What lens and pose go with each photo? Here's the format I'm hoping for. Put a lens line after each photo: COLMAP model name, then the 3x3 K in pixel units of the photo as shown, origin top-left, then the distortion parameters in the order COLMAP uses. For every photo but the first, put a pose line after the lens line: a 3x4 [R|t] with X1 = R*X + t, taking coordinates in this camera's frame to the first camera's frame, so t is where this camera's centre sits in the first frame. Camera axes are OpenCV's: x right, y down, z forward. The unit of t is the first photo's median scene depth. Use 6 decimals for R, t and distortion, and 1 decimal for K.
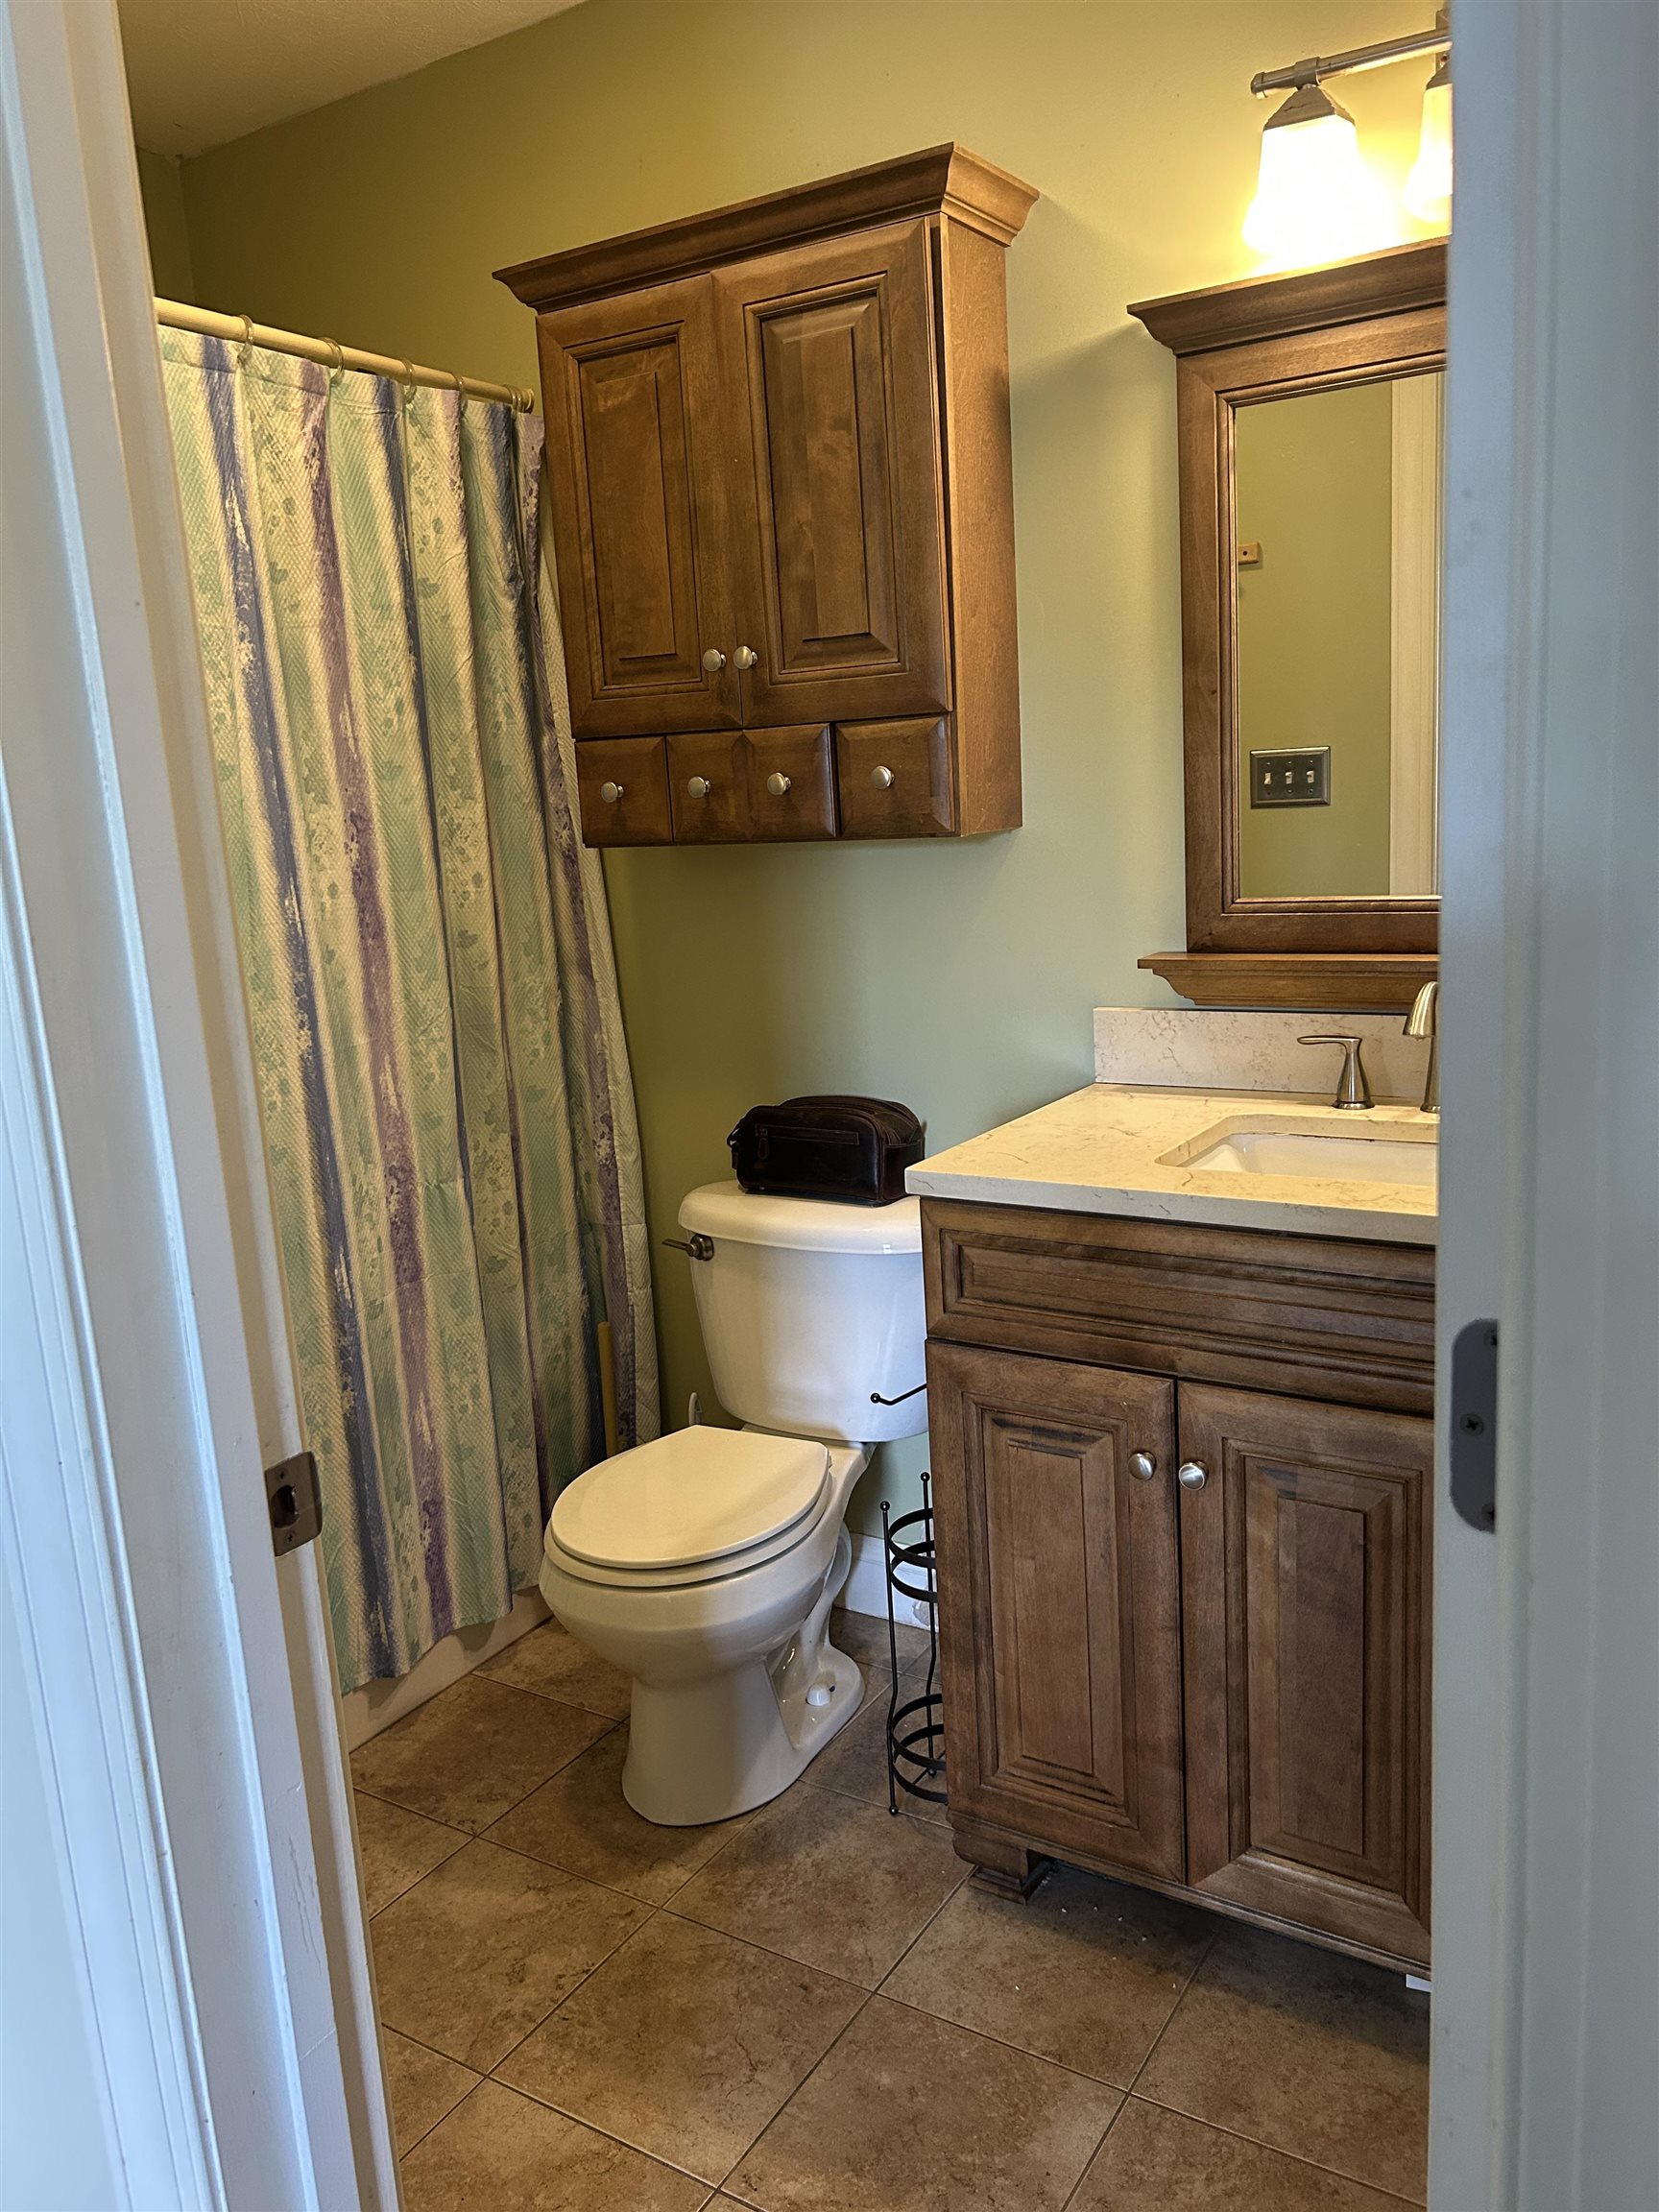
lens RADIAL K [[1659.2, 0, 826.0], [0, 1659.2, 1111.2], [0, 0, 1]] dist [0.042449, -0.051767]
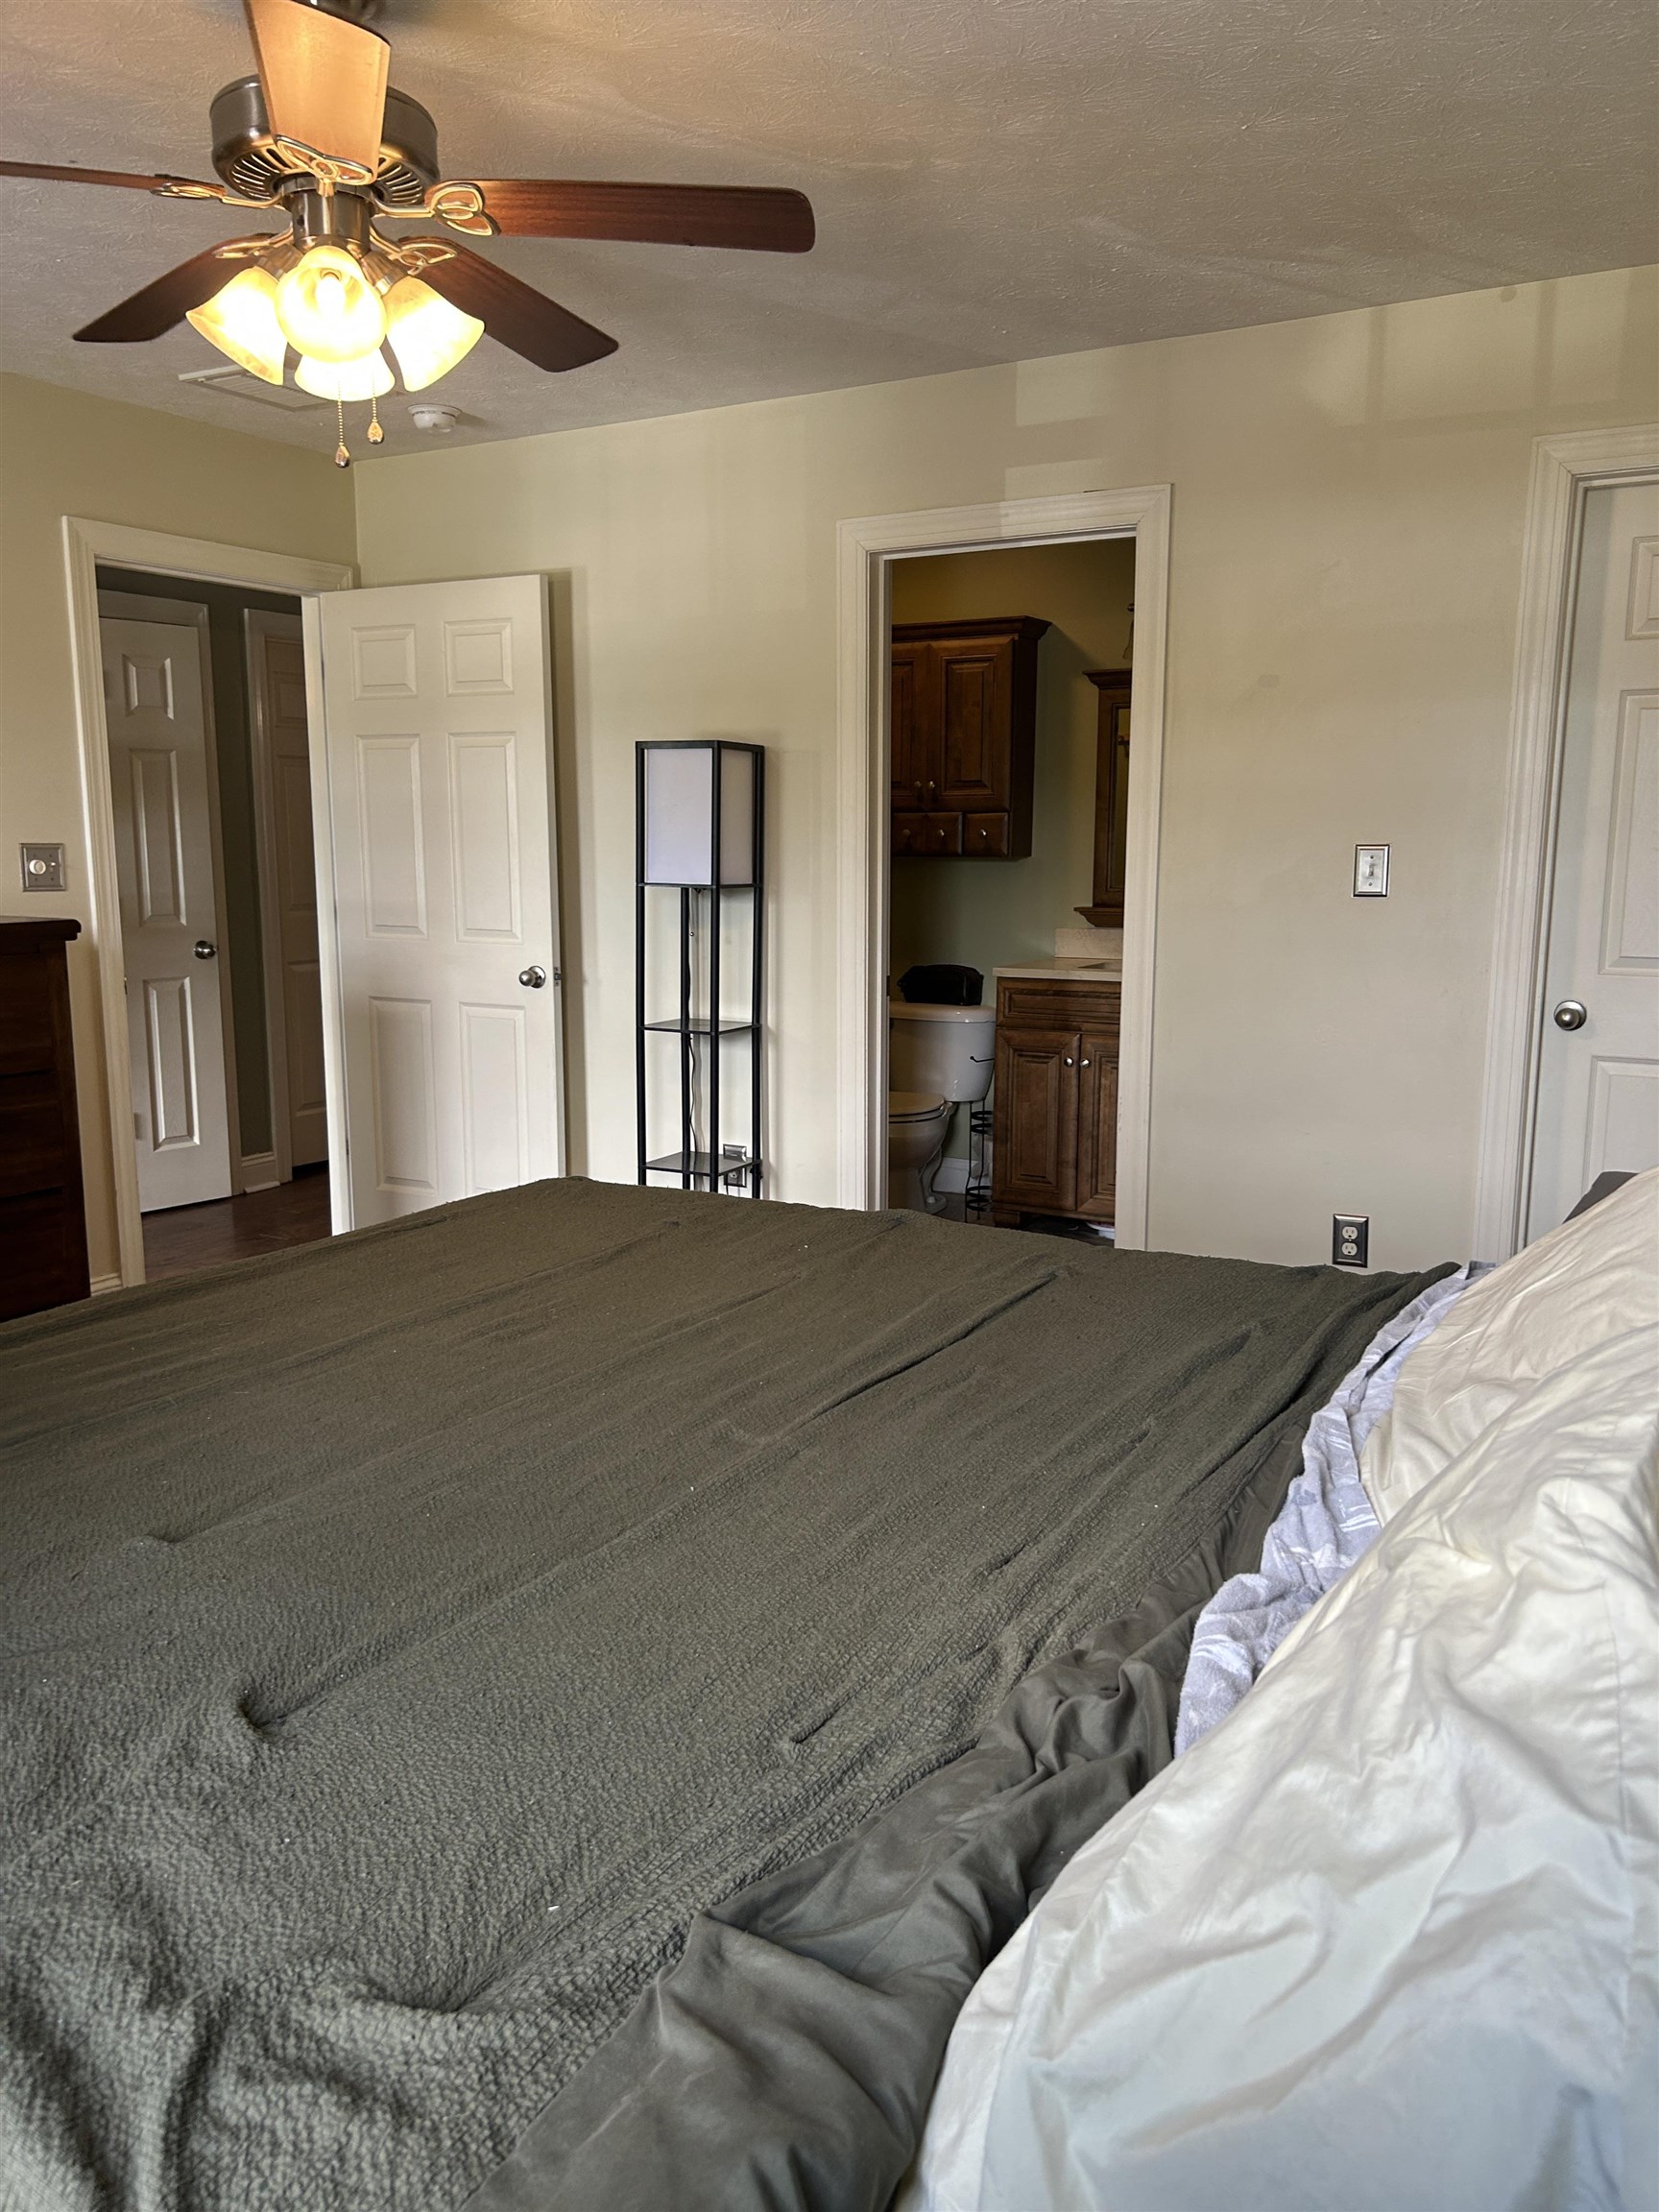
lens RADIAL K [[1659.2, 0, 833.6], [0, 1659.2, 1104.1], [0, 0, 1]] dist [0.042449, -0.051767]
pose [[0.997009, 0.056032, 0.053232, -0.325199], [-0.054010, 0.997791, -0.038685, 0.350722], [-0.055282, 0.035694, 0.997833, -1.644166]]
